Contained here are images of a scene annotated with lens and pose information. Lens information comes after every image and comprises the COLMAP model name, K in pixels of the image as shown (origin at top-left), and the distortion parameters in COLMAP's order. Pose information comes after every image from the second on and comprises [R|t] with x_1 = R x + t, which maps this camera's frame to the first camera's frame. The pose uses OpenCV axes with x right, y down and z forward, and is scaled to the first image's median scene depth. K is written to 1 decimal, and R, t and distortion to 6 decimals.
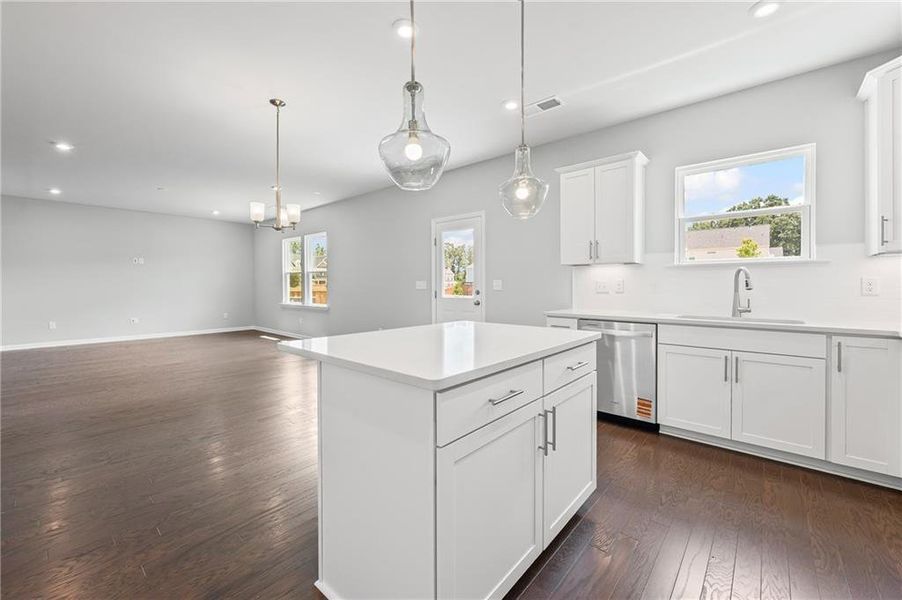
lens RADIAL K [[362.8, 0, 452.8], [0, 362.8, 291.6], [0, 0, 1]] dist [0.003957, 0.000105]
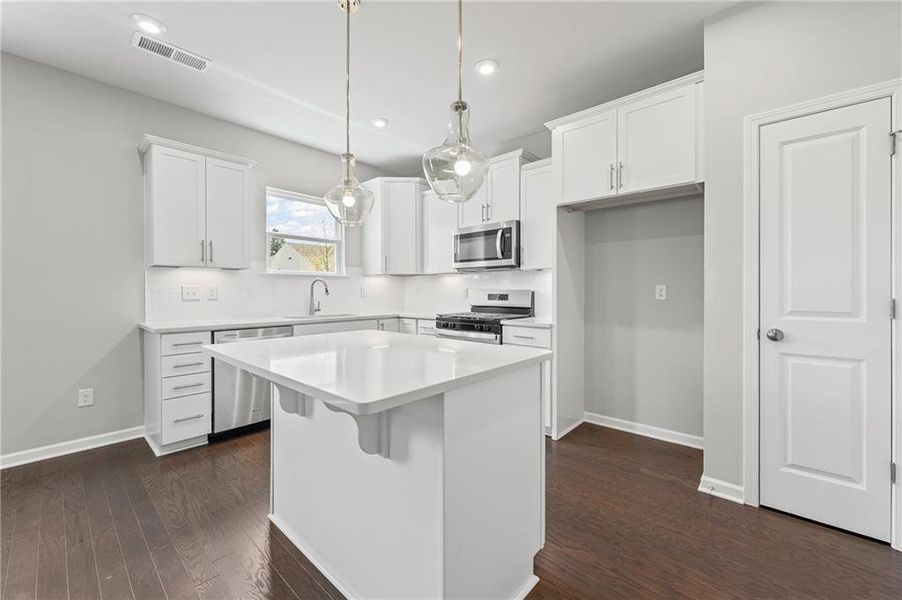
lens RADIAL K [[362.8, 0, 452.2], [0, 362.8, 295.1], [0, 0, 1]] dist [0.003957, 0.000105]
pose [[0.017264, -0.006661, 0.999829, -0.513938], [0.020165, 0.999777, 0.006312, -0.002308], [-0.999648, 0.020053, 0.017394, 0.428732]]
